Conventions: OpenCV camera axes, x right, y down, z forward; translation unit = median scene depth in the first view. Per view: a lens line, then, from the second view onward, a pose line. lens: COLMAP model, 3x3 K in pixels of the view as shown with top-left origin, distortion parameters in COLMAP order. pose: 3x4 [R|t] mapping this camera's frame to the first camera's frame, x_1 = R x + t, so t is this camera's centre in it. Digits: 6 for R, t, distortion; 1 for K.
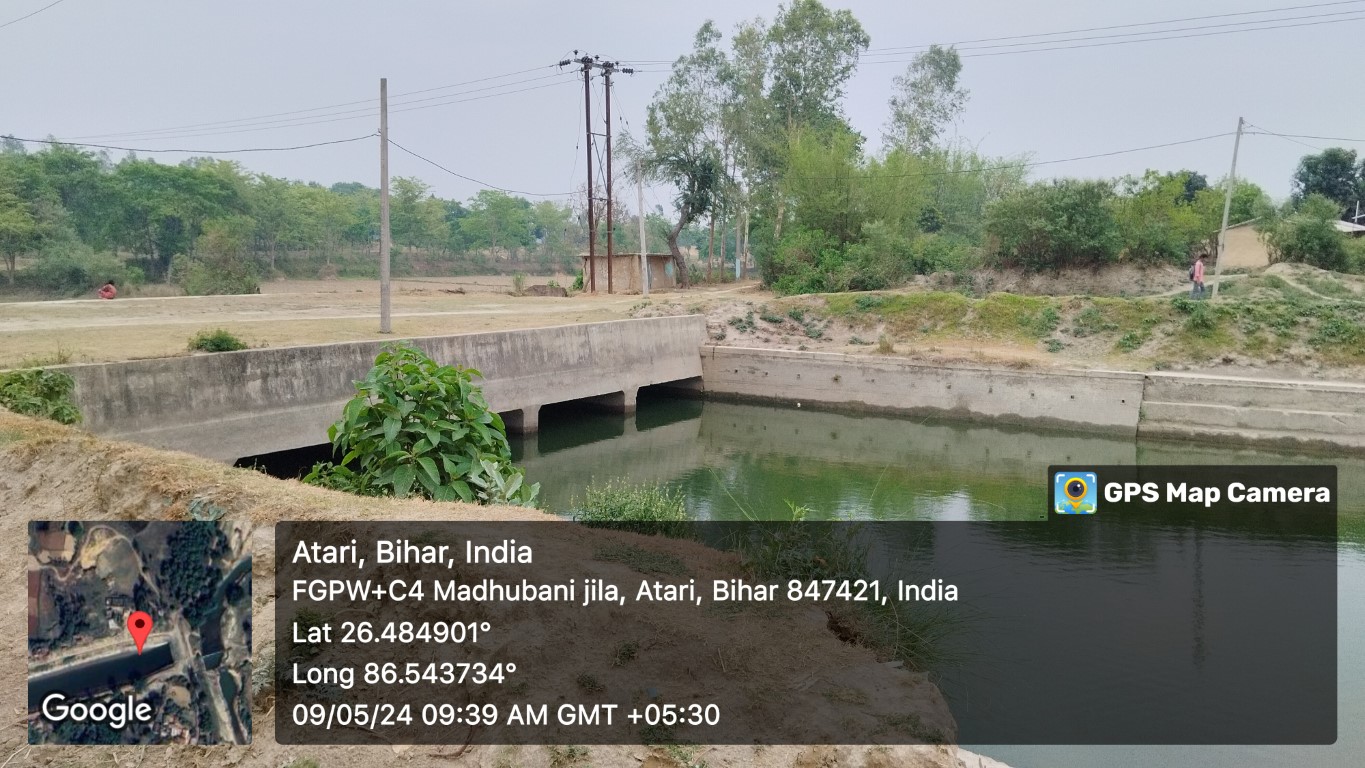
lens RADIAL K [[1133.7, 0, 682.5], [0, 1133.7, 384.0], [0, 0, 1]] dist [0.064601, -0.159552]
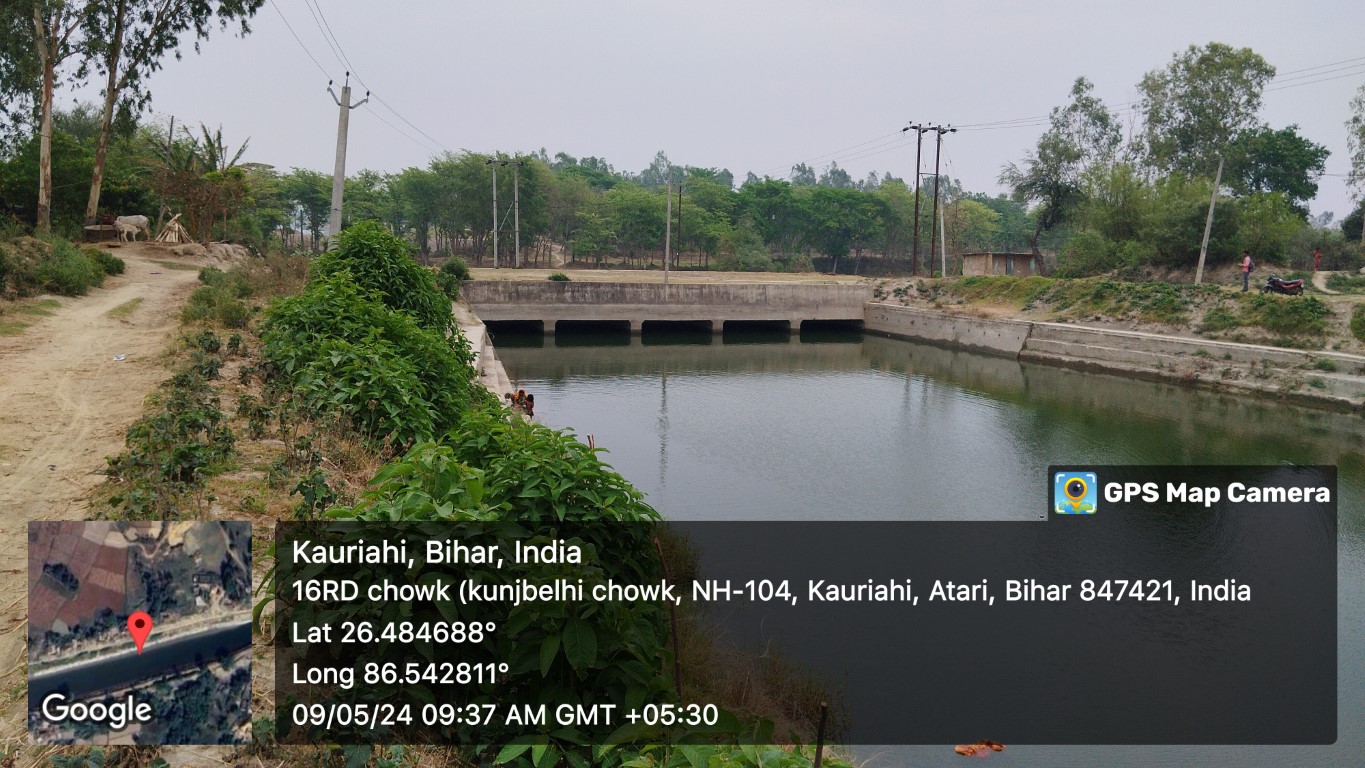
lens RADIAL K [[1133.7, 0, 682.5], [0, 1133.7, 384.0], [0, 0, 1]] dist [0.064601, -0.159552]
pose [[0.772837, 0.083855, -0.629040, 1.082402], [-0.086954, 0.995875, 0.025925, 0.083987], [0.628619, 0.034662, 0.776941, -0.638376]]
